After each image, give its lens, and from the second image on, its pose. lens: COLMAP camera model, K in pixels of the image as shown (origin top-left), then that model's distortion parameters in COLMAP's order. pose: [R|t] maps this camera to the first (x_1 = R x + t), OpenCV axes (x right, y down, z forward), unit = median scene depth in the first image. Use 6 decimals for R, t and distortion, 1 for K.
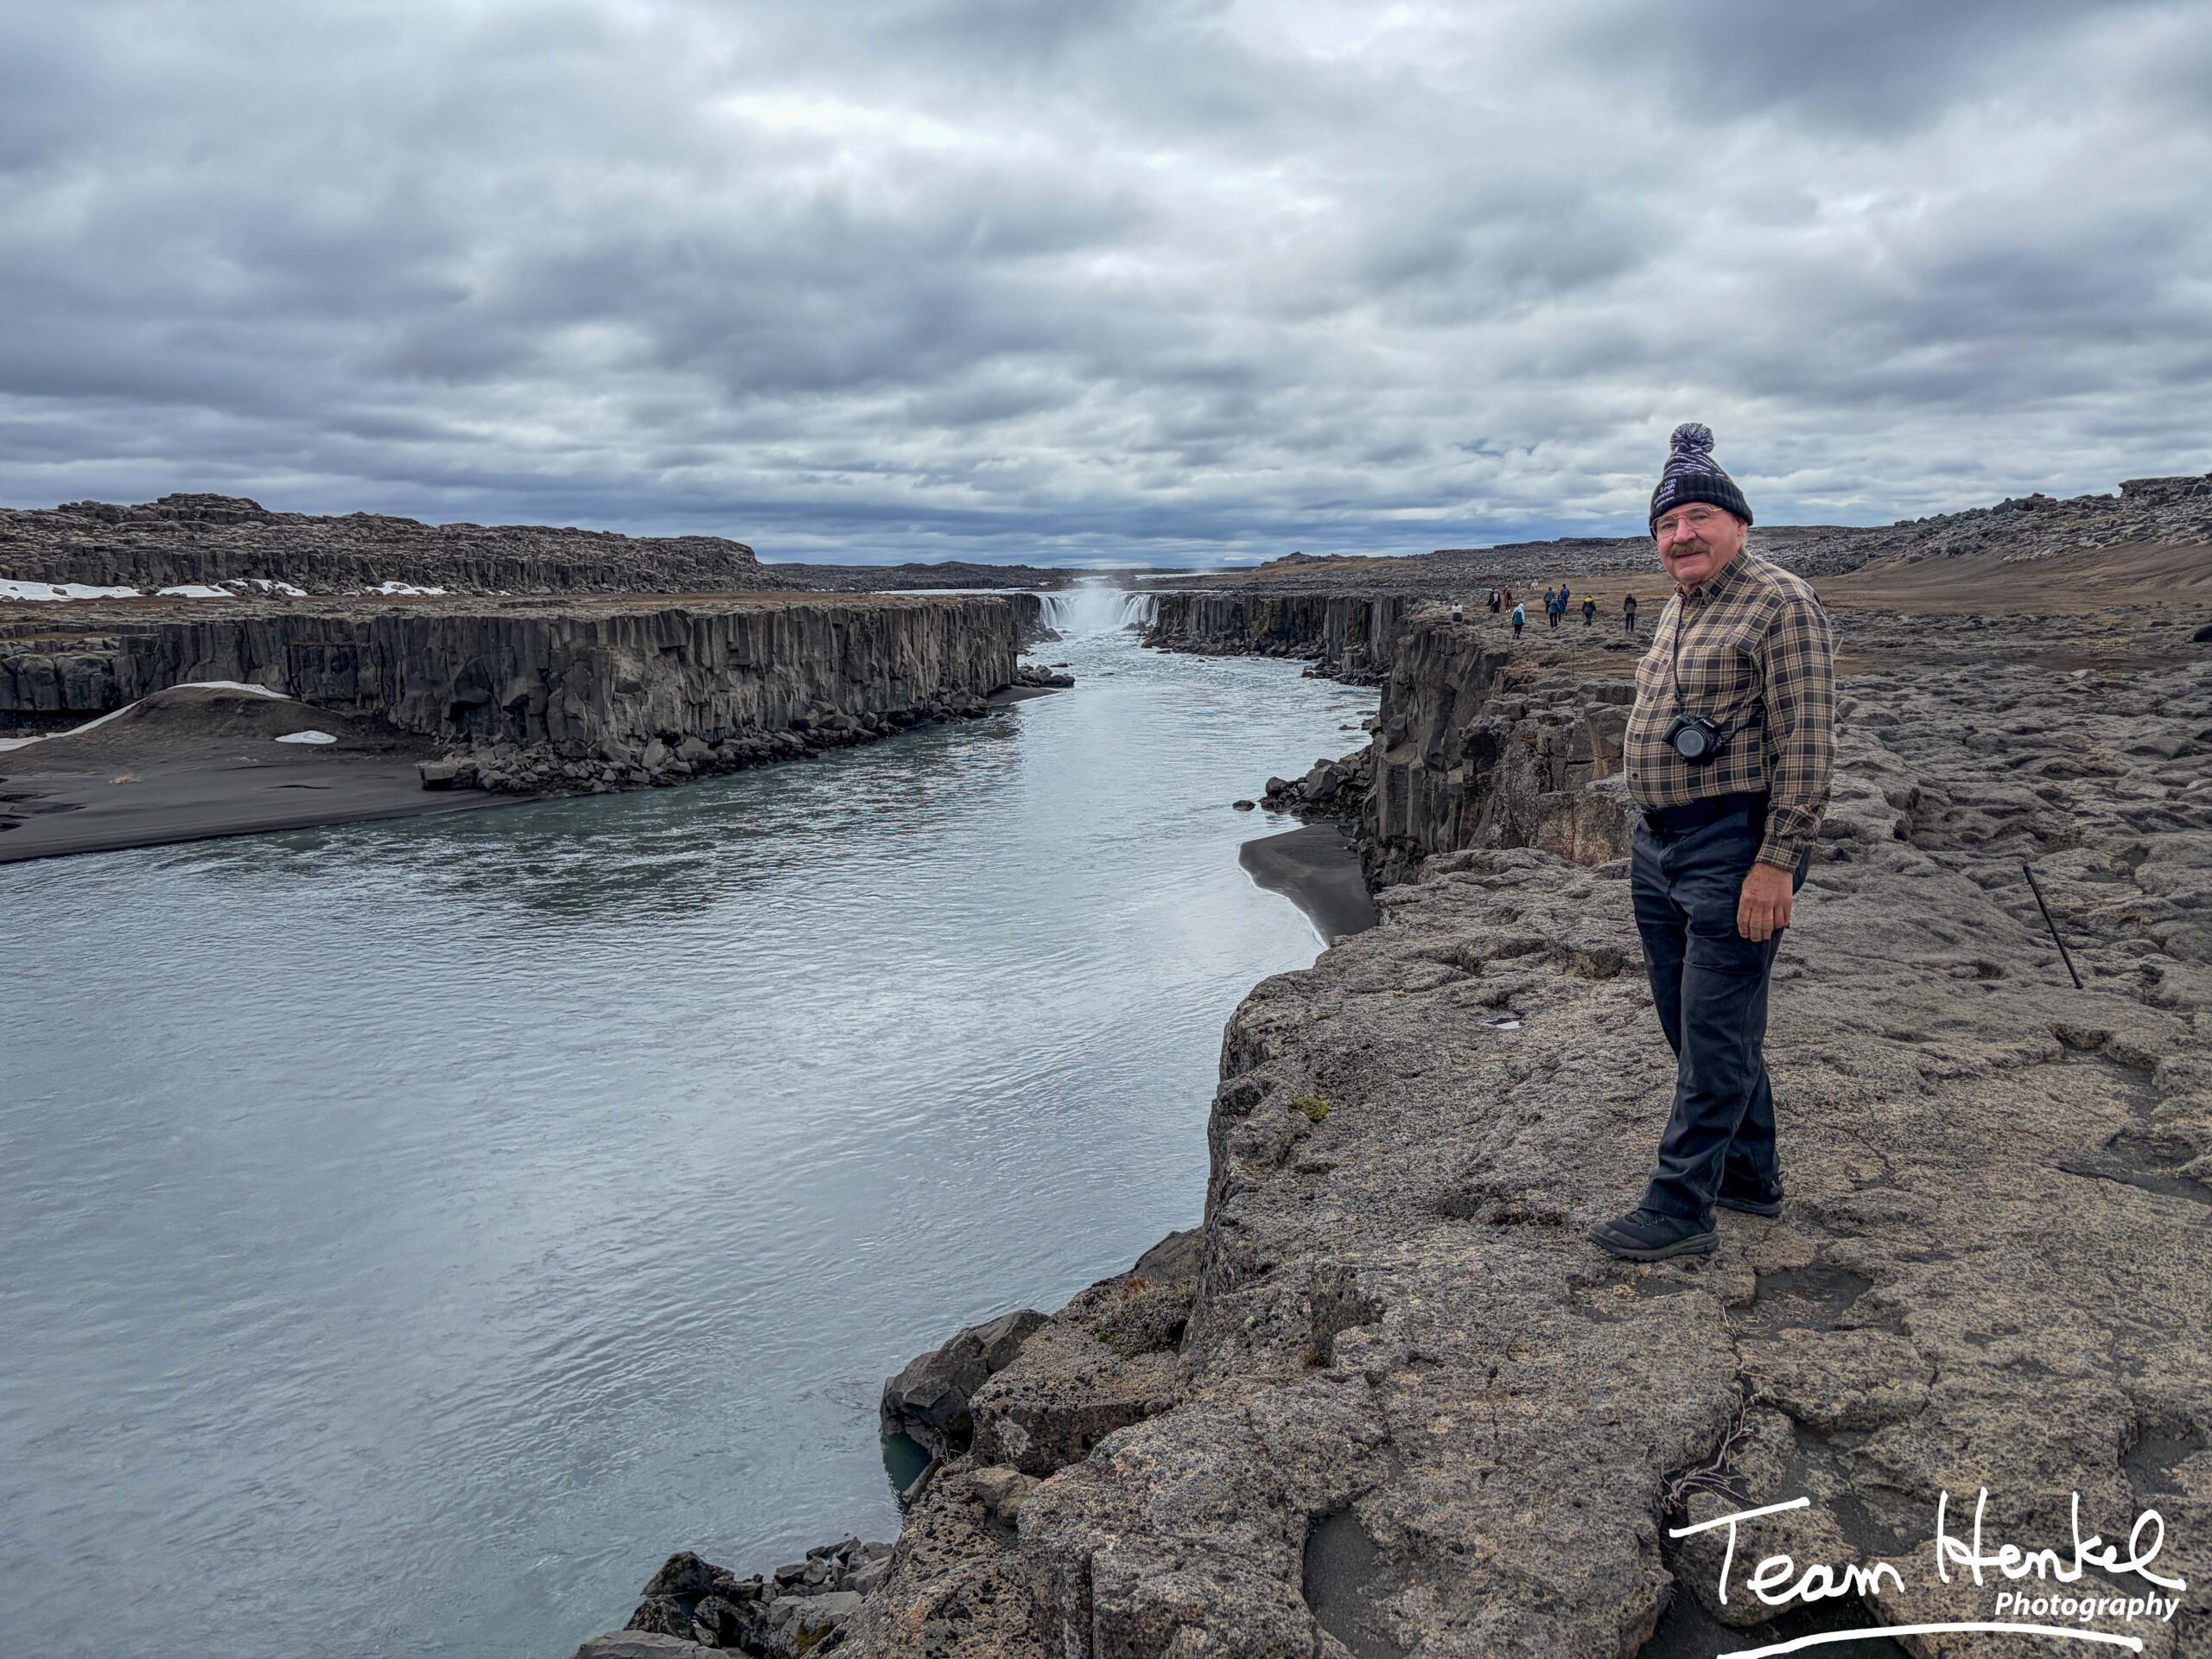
lens RADIAL K [[1633.9, 0, 1121.4], [0, 1633.9, 833.0], [0, 0, 1]] dist [0.161101, -0.338298]
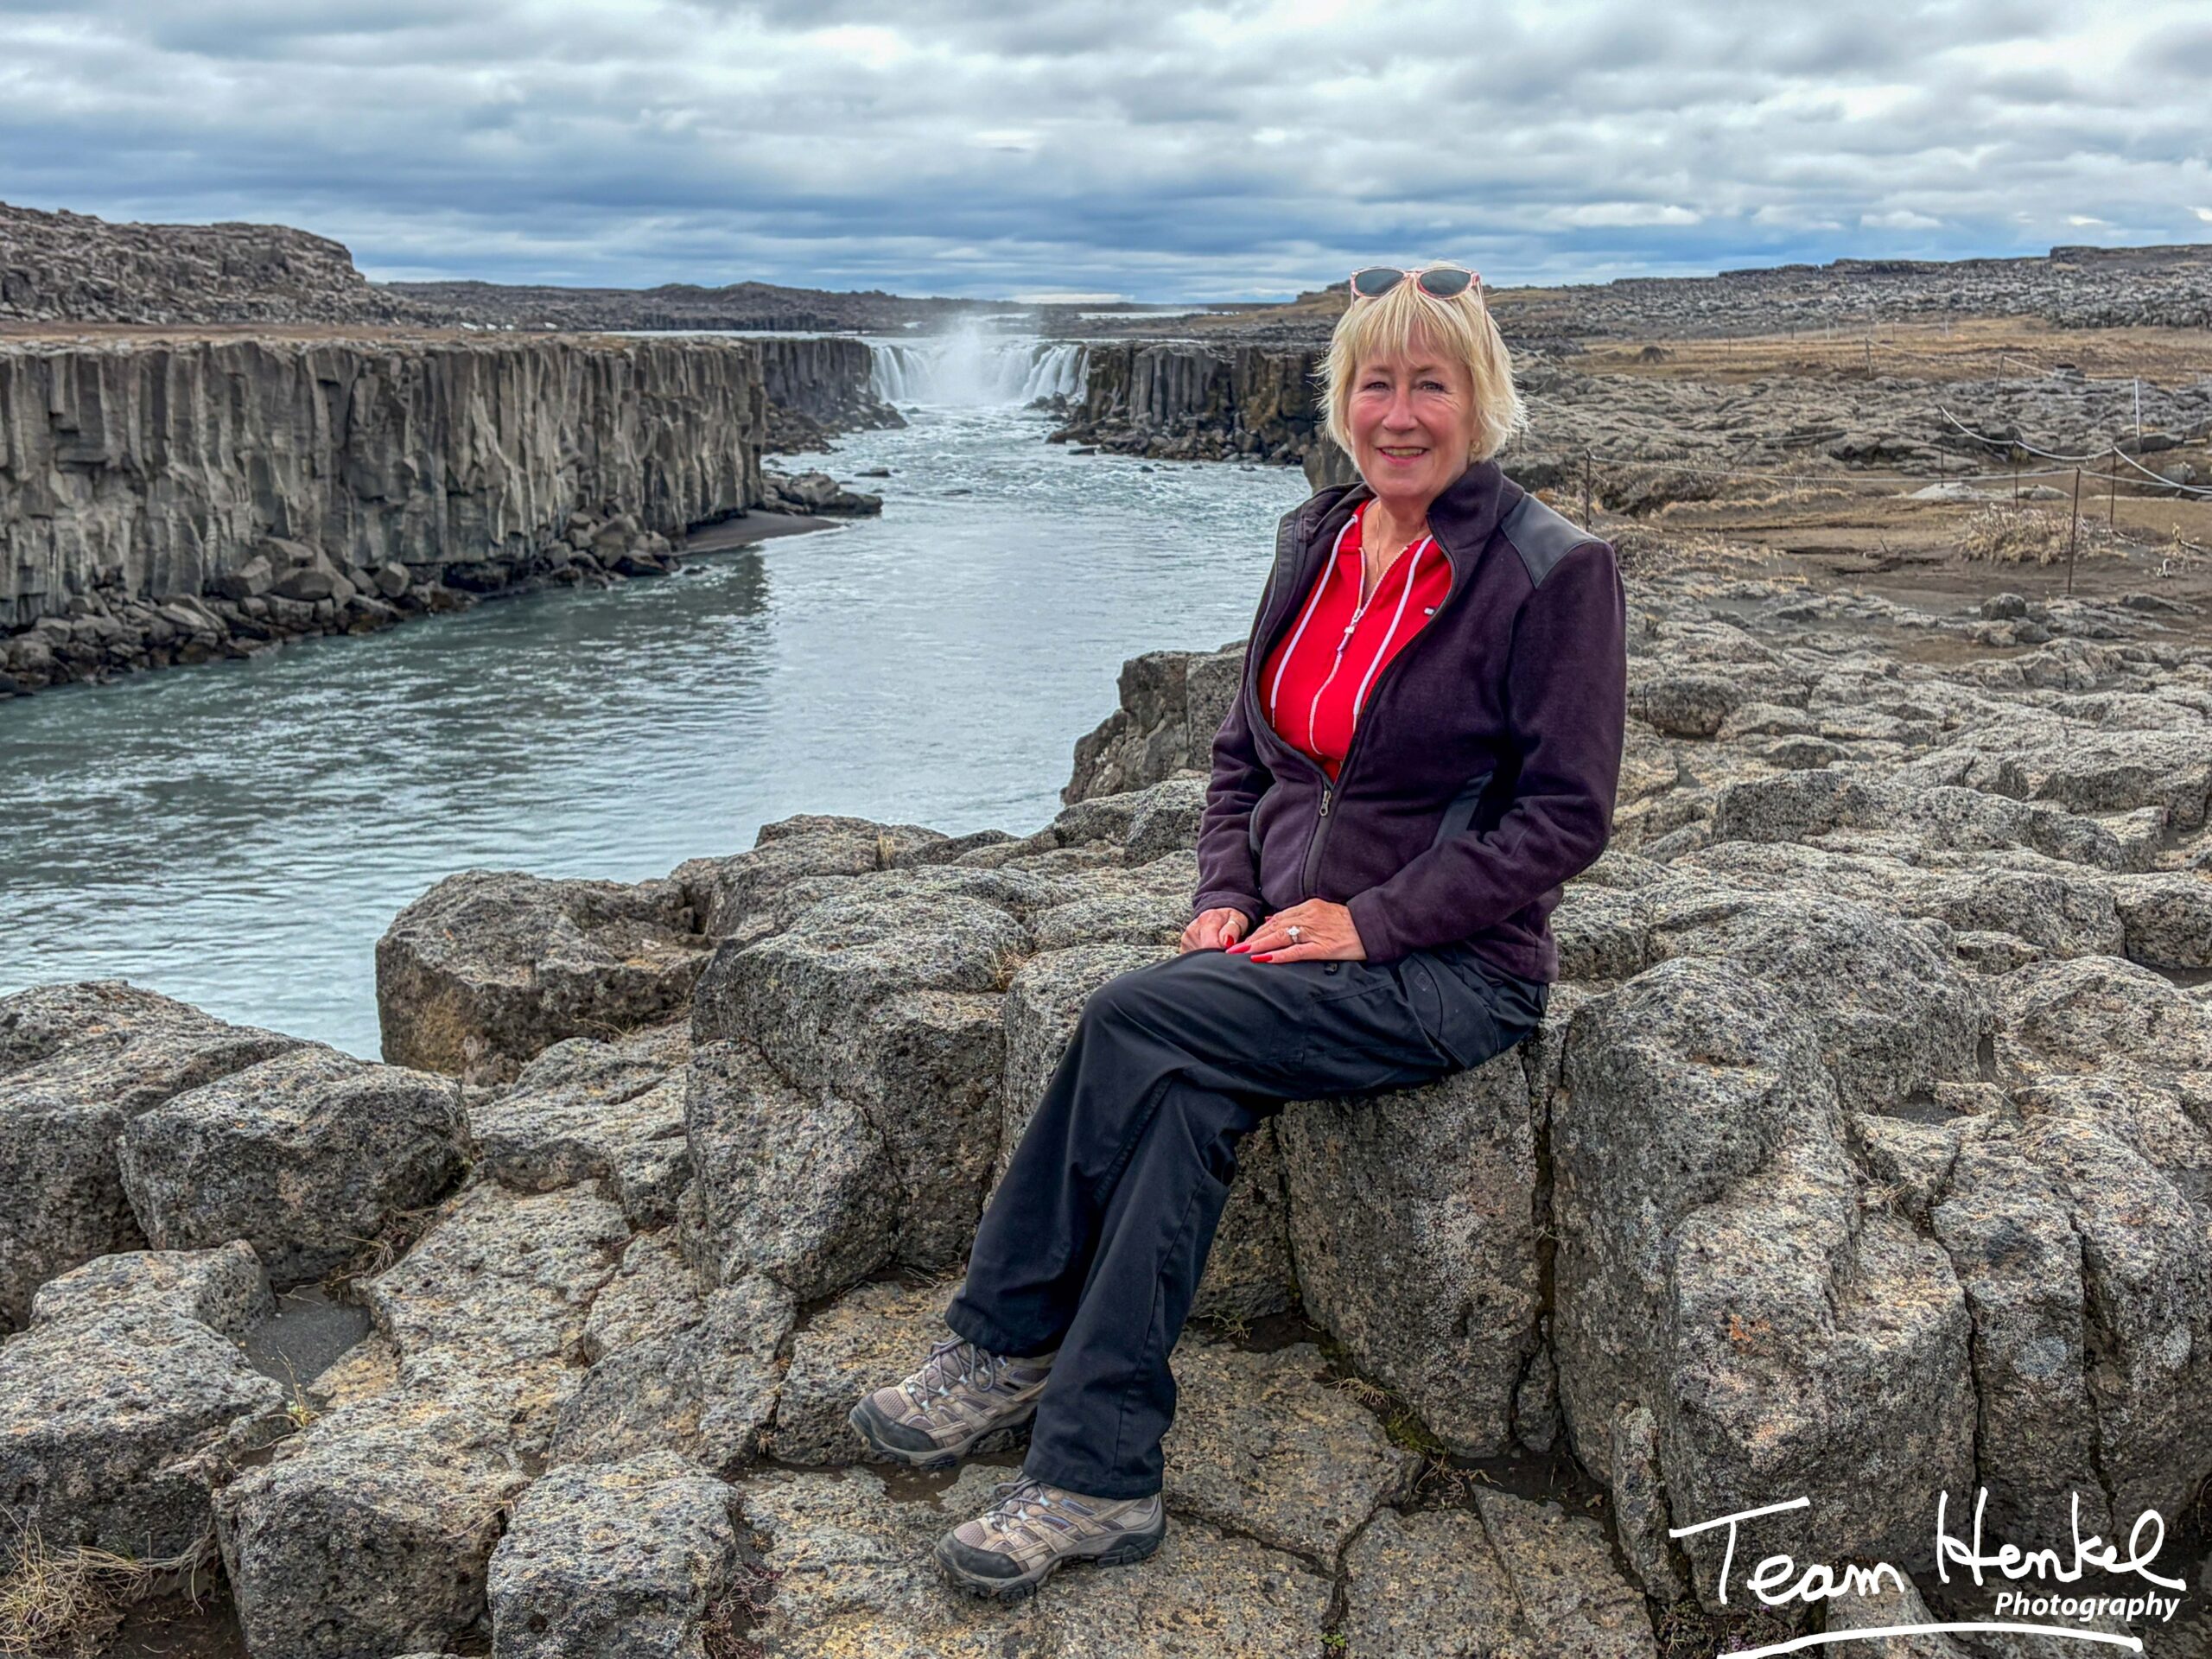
lens RADIAL K [[2872.7, 0, 1106.0], [0, 2872.7, 829.5], [0, 0, 1]] dist [0.206225, -0.722394]
pose [[0.999766, 0.014566, 0.015967, 0.049739], [-0.014887, 0.999685, 0.020186, -0.016767], [-0.015668, -0.020419, 0.999669, 0.148974]]
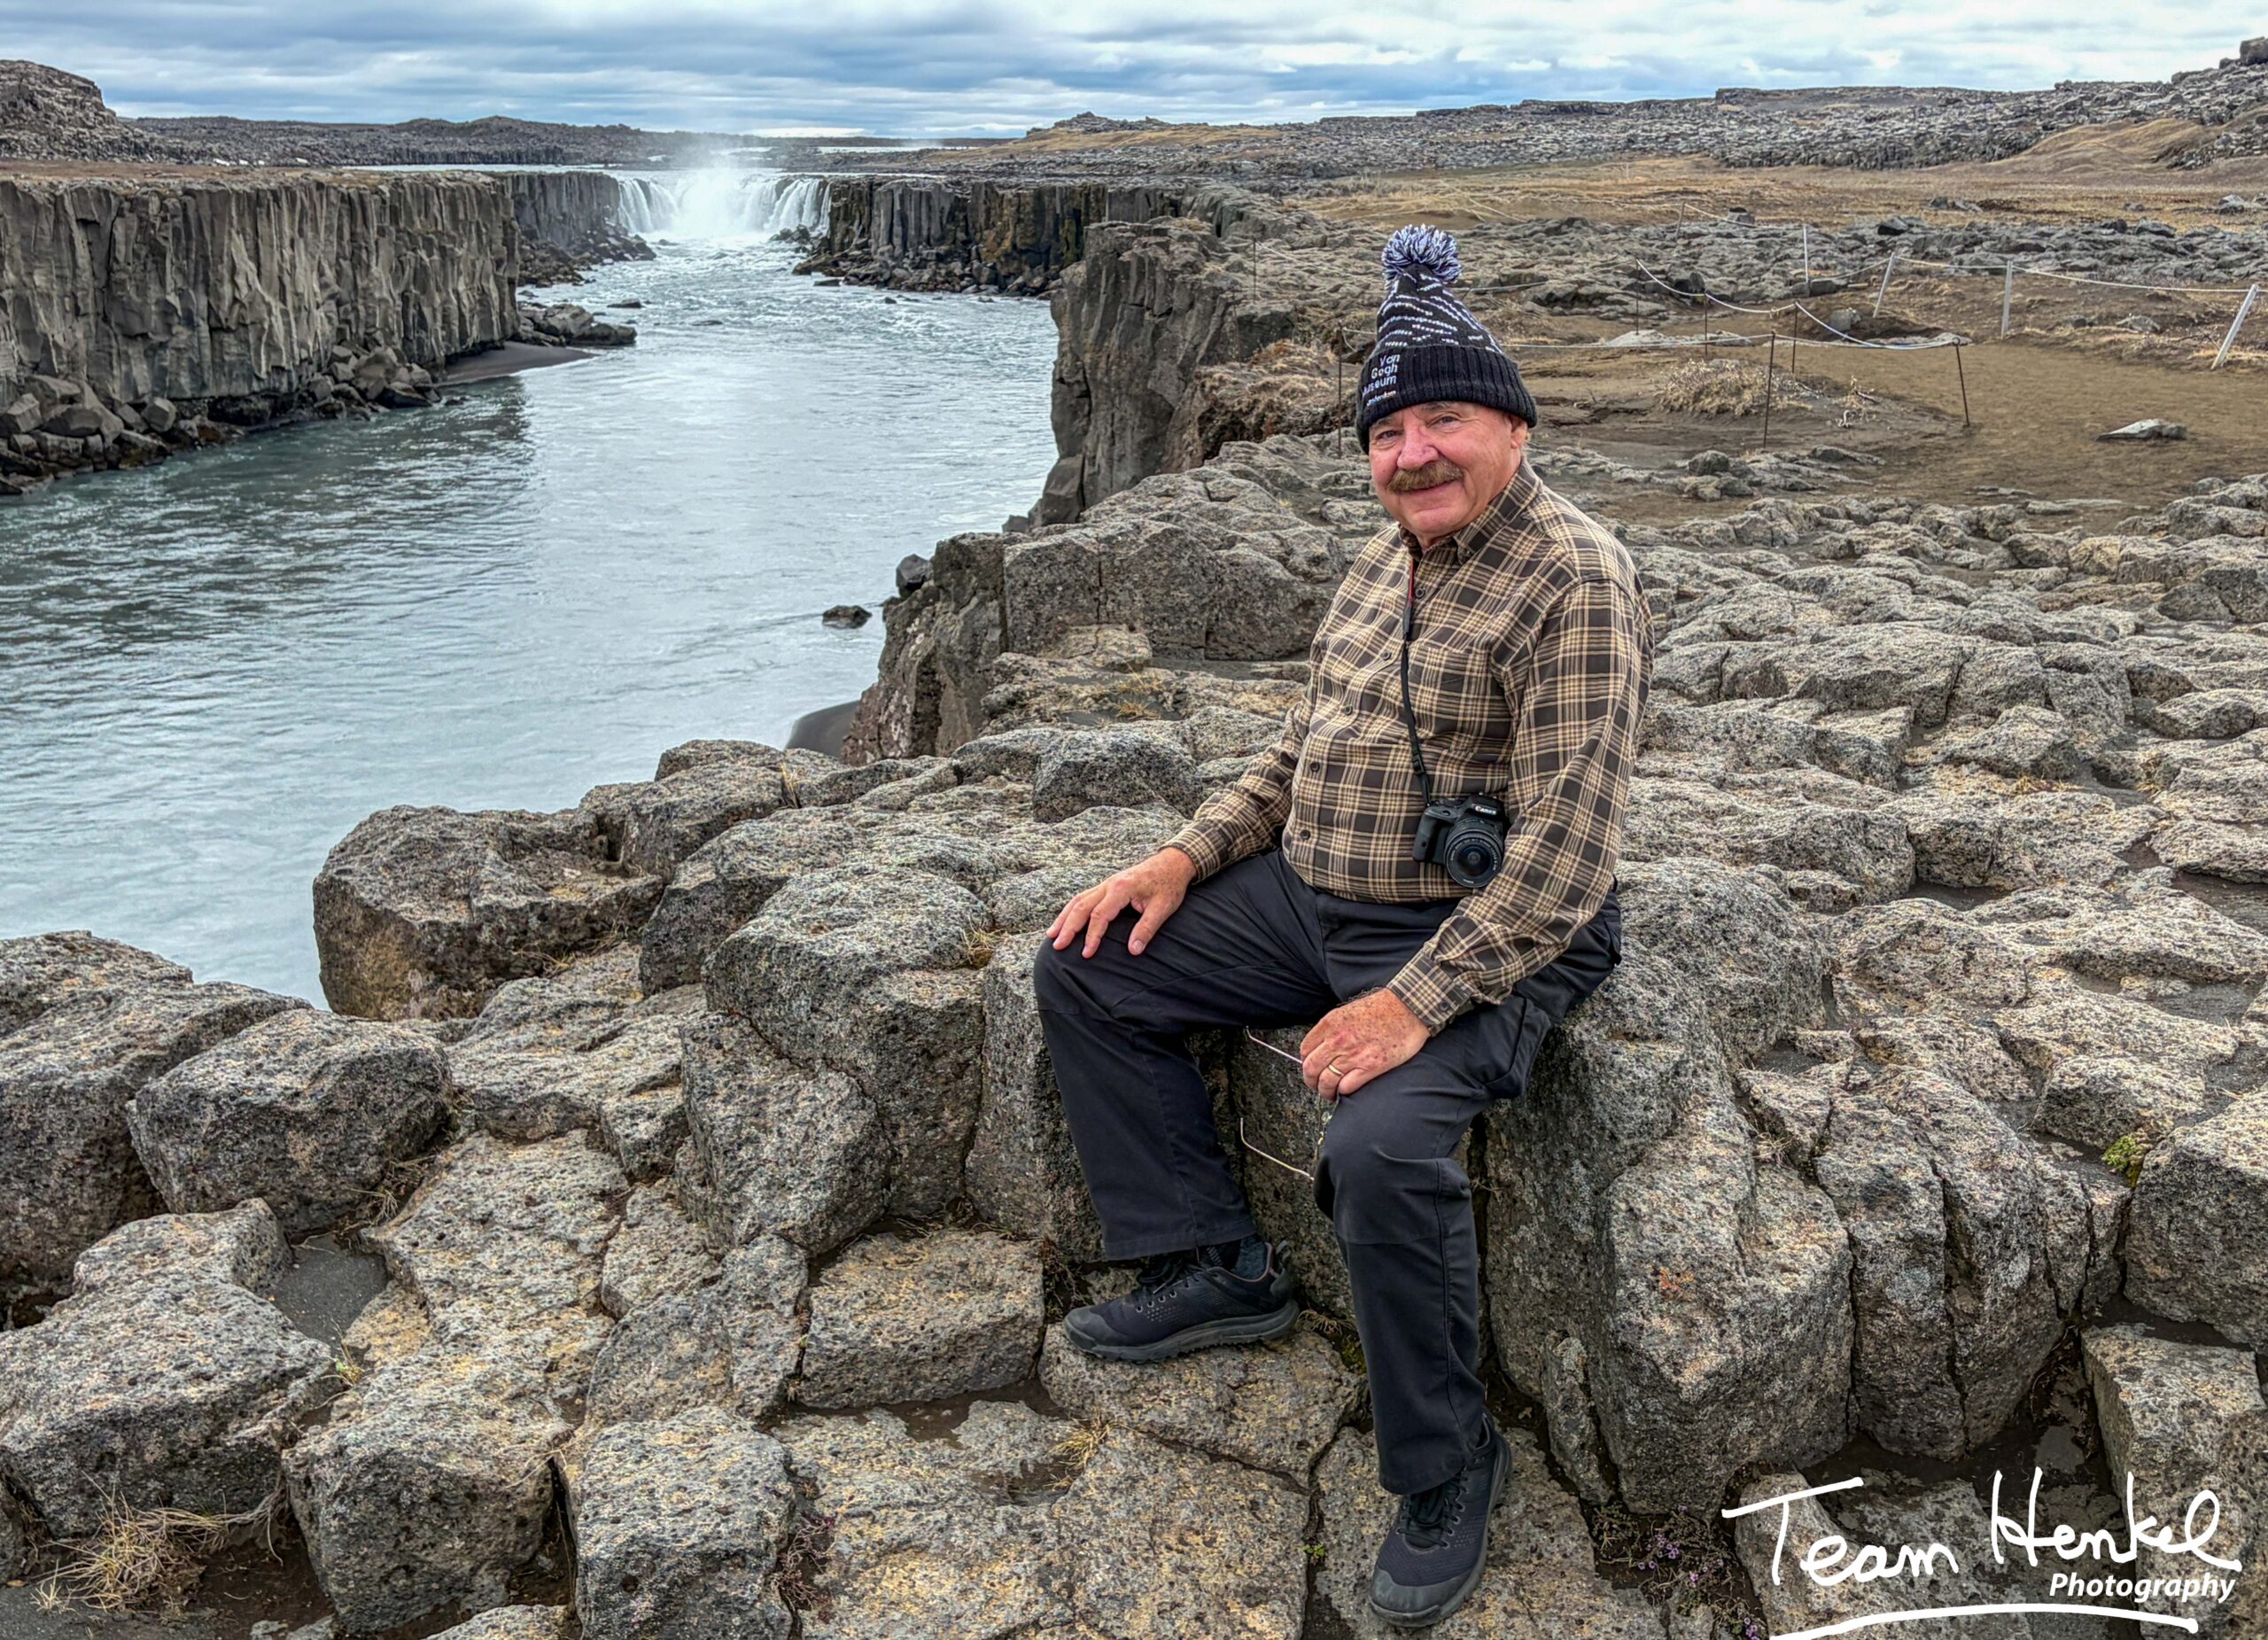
lens RADIAL K [[2668.4, 0, 1136.0], [0, 2668.4, 849.4], [0, 0, 1]] dist [0.193919, -0.655460]
pose [[0.992930, -0.012306, 0.118058, 0.047899], [0.000783, 0.995268, 0.097161, -0.018377], [-0.118695, -0.096381, 0.988242, 0.148394]]
